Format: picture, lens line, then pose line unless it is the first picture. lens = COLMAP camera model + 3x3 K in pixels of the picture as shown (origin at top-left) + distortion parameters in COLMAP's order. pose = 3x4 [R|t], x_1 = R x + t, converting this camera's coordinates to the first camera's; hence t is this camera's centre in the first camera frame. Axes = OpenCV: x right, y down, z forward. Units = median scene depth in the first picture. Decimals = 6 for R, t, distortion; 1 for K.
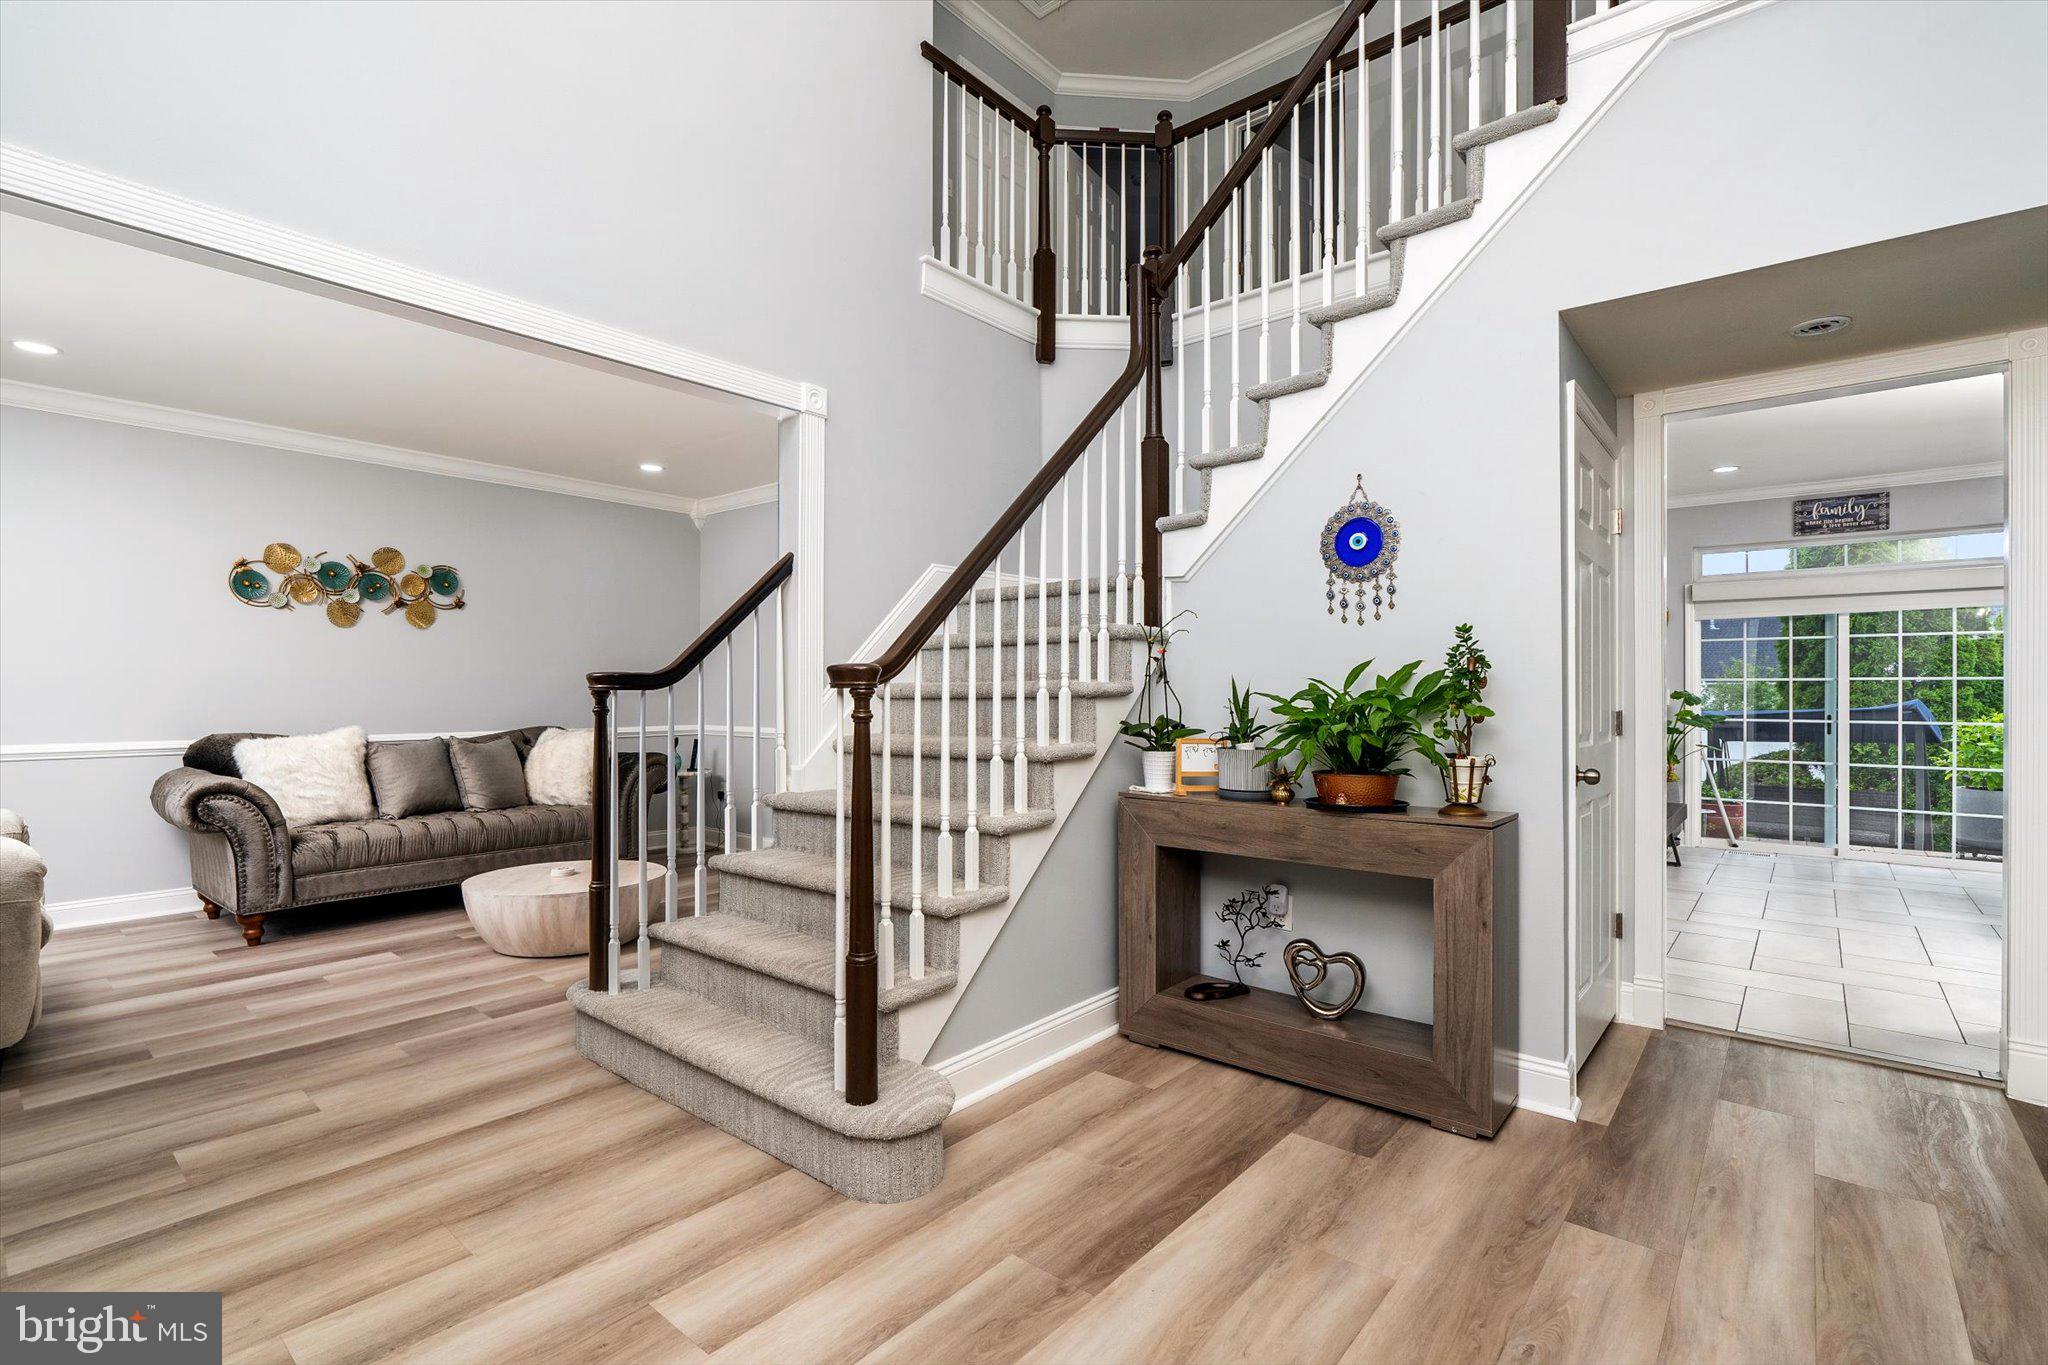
lens RADIAL K [[938.8, 0, 1023.6], [0, 938.8, 687.7], [0, 0, 1]] dist [0.000015, 0.000019]
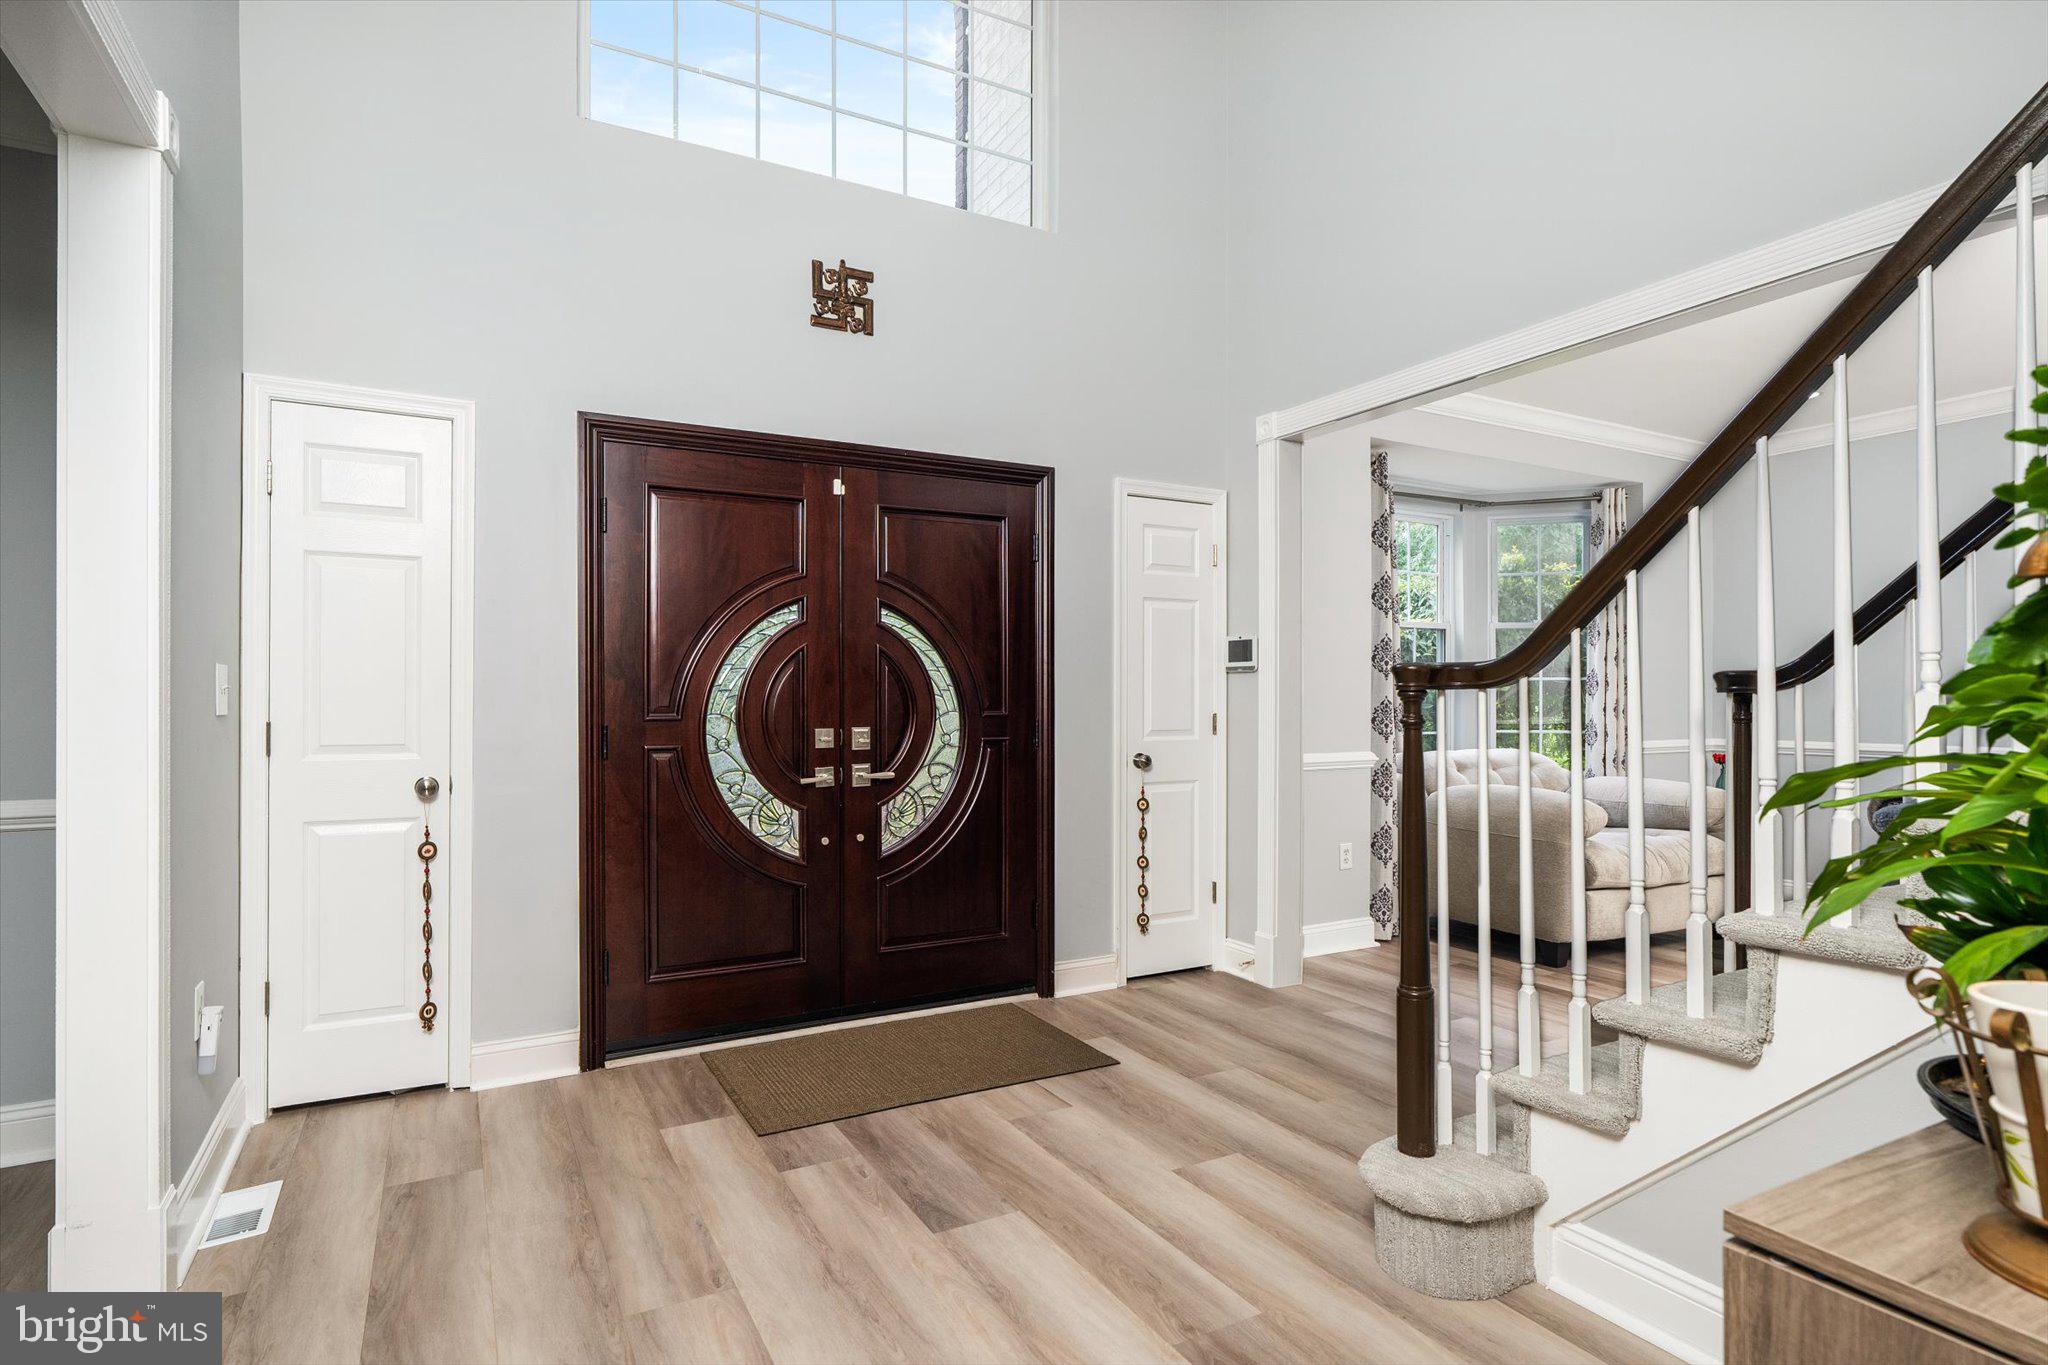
lens RADIAL K [[1050.7, 0, 1013.9], [0, 1050.7, 687.1], [0, 0, 1]] dist [-0.001728, 0.000472]
pose [[-0.360169, -0.010742, -0.932825, 1.050797], [0.001768, 0.999924, -0.012197, 0.010885], [0.932886, -0.006042, -0.360122, 1.171504]]
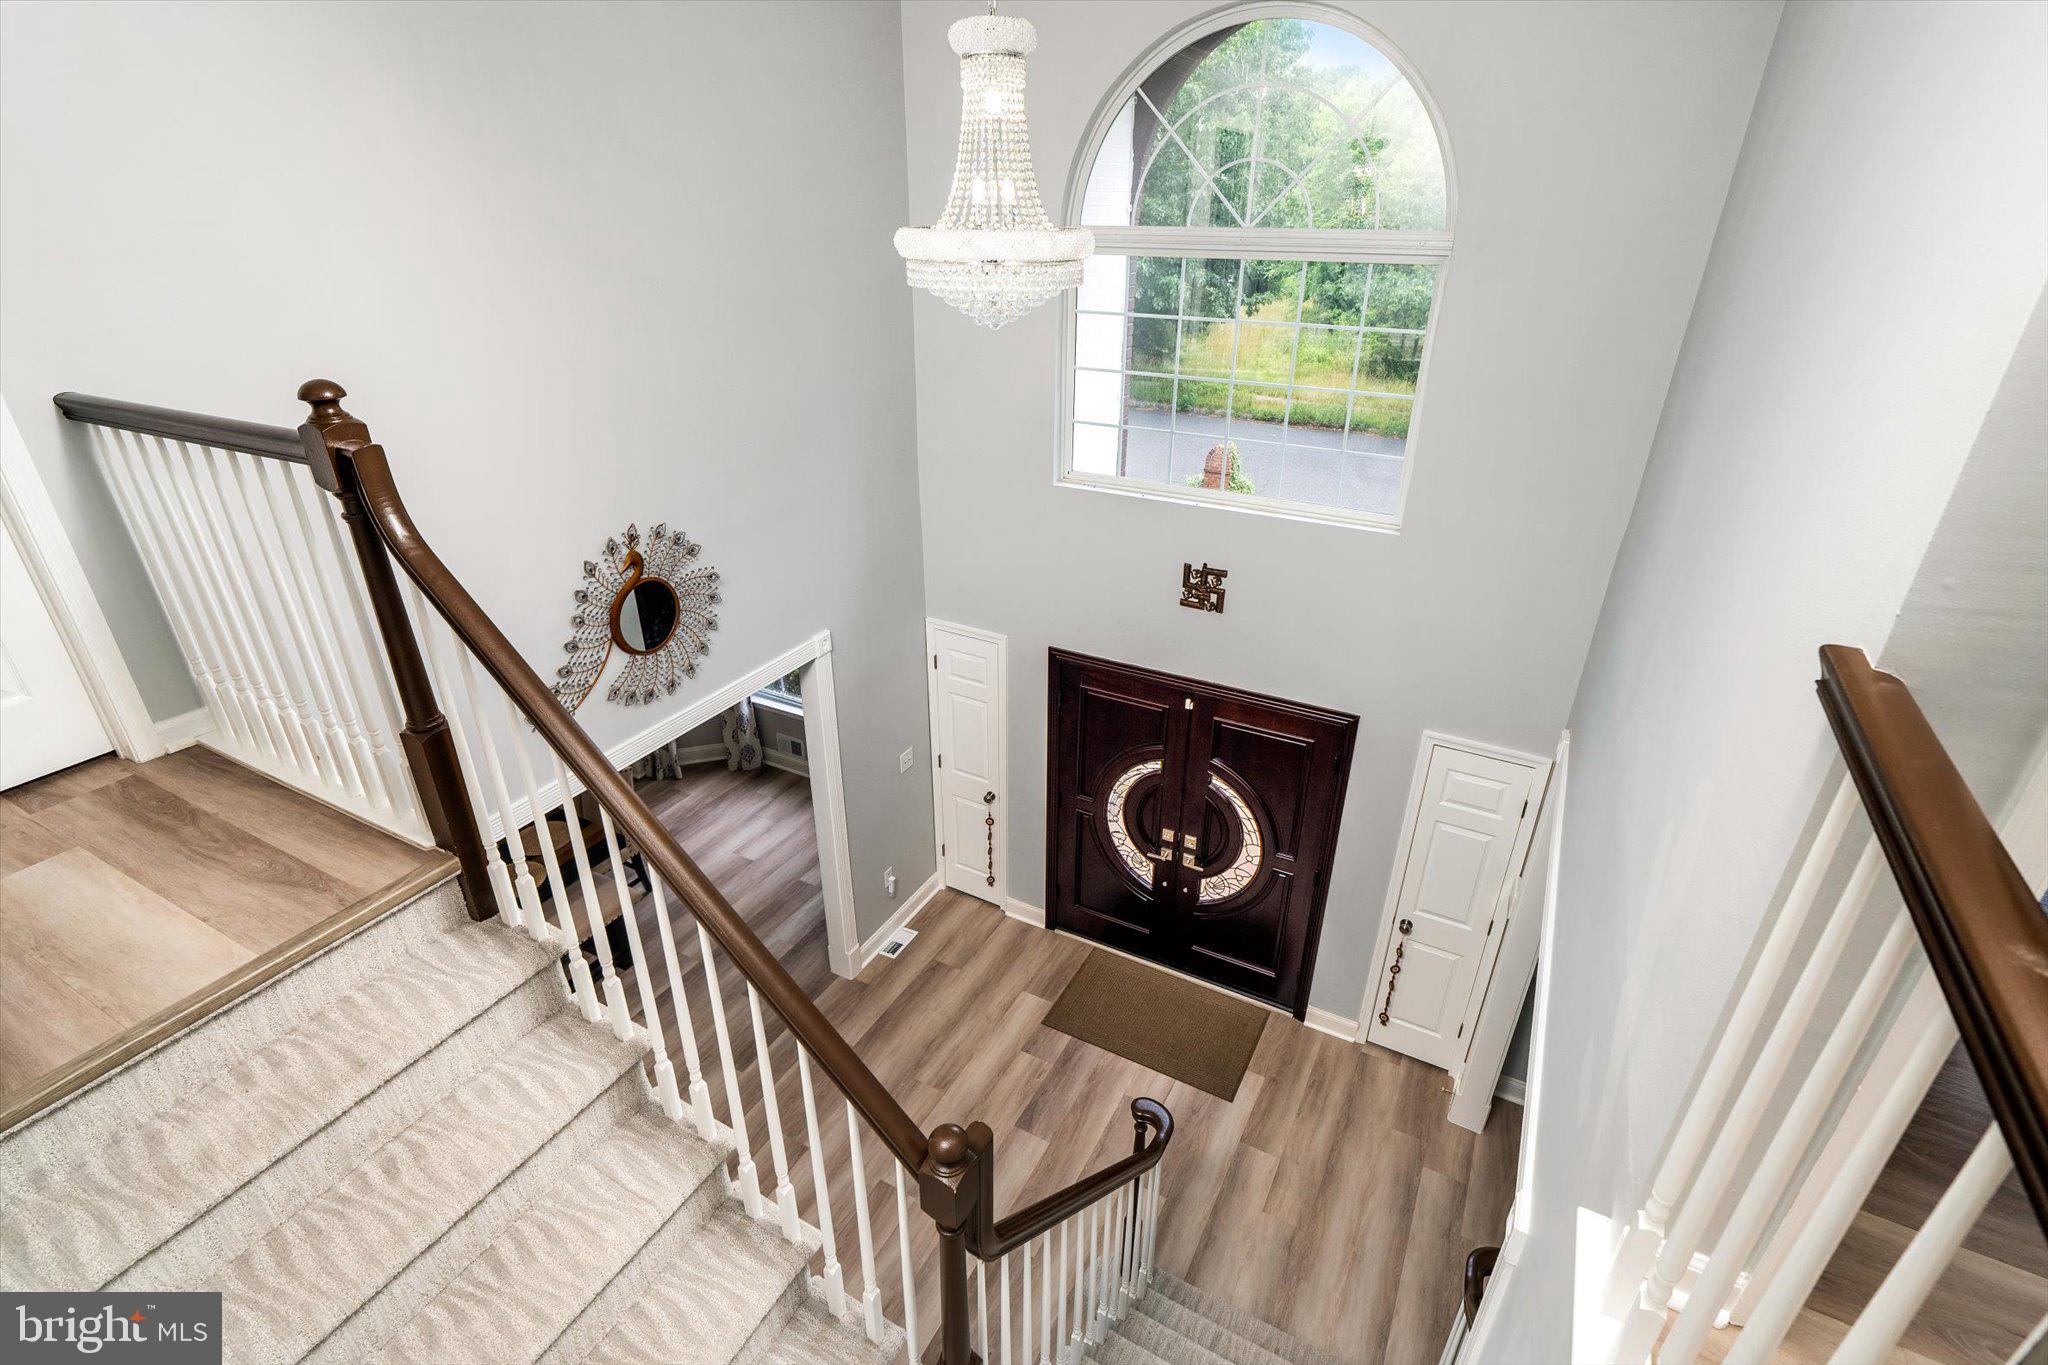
lens RADIAL K [[938.8, 0, 1019.3], [0, 938.8, 679.8], [0, 0, 1]] dist [0.000015, 0.000019]
pose [[-0.978569, 0.086145, -0.187032, 0.339189], [-0.005328, 0.897389, 0.441209, -1.597523], [0.205848, 0.432750, -0.877698, 2.371866]]
